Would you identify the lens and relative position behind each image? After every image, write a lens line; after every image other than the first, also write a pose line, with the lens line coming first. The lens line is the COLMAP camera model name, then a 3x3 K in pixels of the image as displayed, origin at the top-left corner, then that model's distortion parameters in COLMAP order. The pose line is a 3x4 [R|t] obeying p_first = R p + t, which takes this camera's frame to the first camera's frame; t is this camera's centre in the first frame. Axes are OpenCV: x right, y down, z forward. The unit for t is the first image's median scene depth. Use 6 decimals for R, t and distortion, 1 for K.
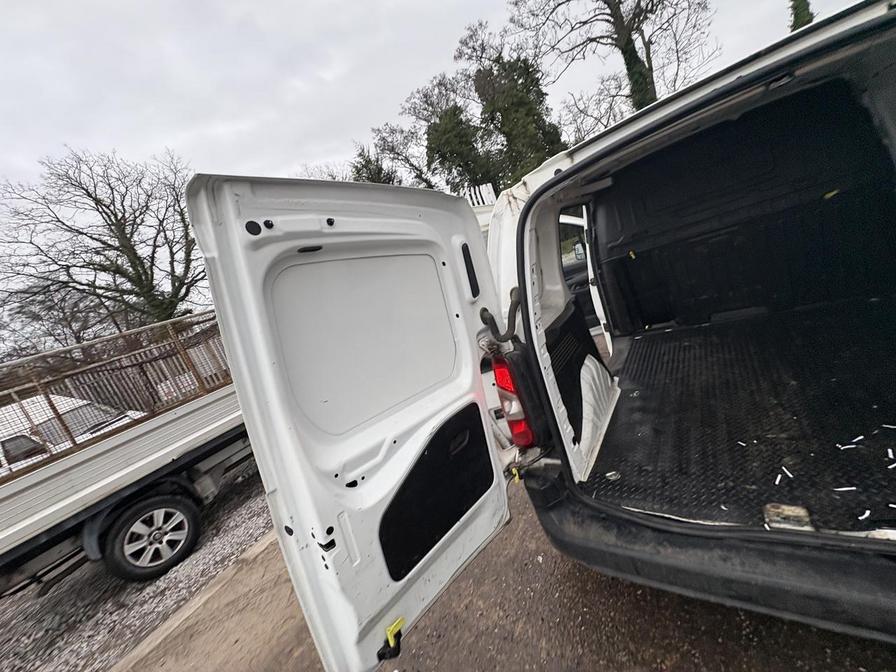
lens RADIAL K [[356.1, 0, 448.0], [0, 356.1, 337.8], [0, 0, 1]] dist [-0.001555, 0.000016]
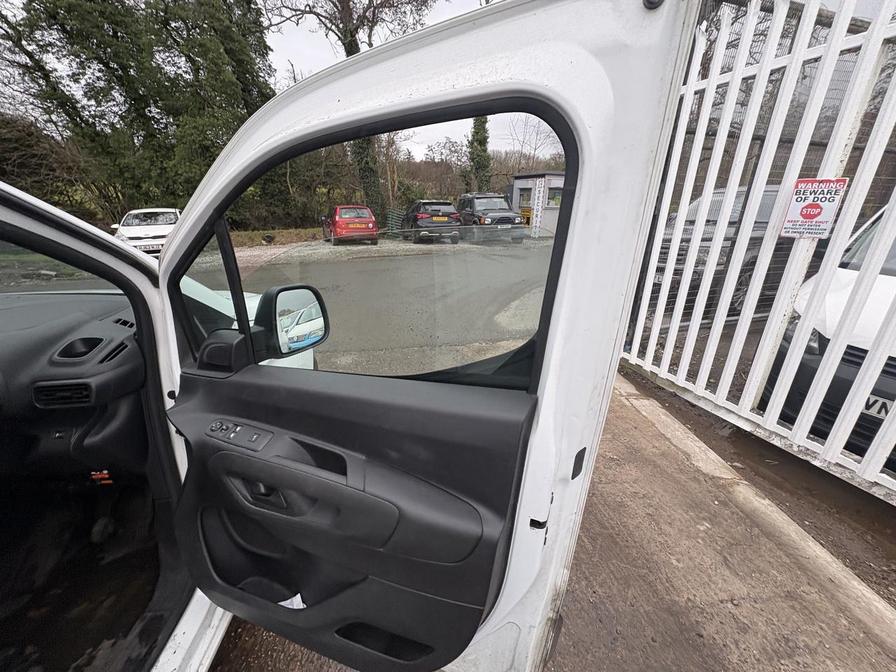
lens RADIAL K [[356.5, 0, 446.1], [0, 356.5, 336.3], [0, 0, 1]] dist [0.000152, -0.000205]
pose [[0.741374, 0.133487, 0.657682, 0.172922], [-0.148017, 0.988408, -0.033761, -0.080189], [-0.654565, -0.072318, 0.752539, 0.084567]]
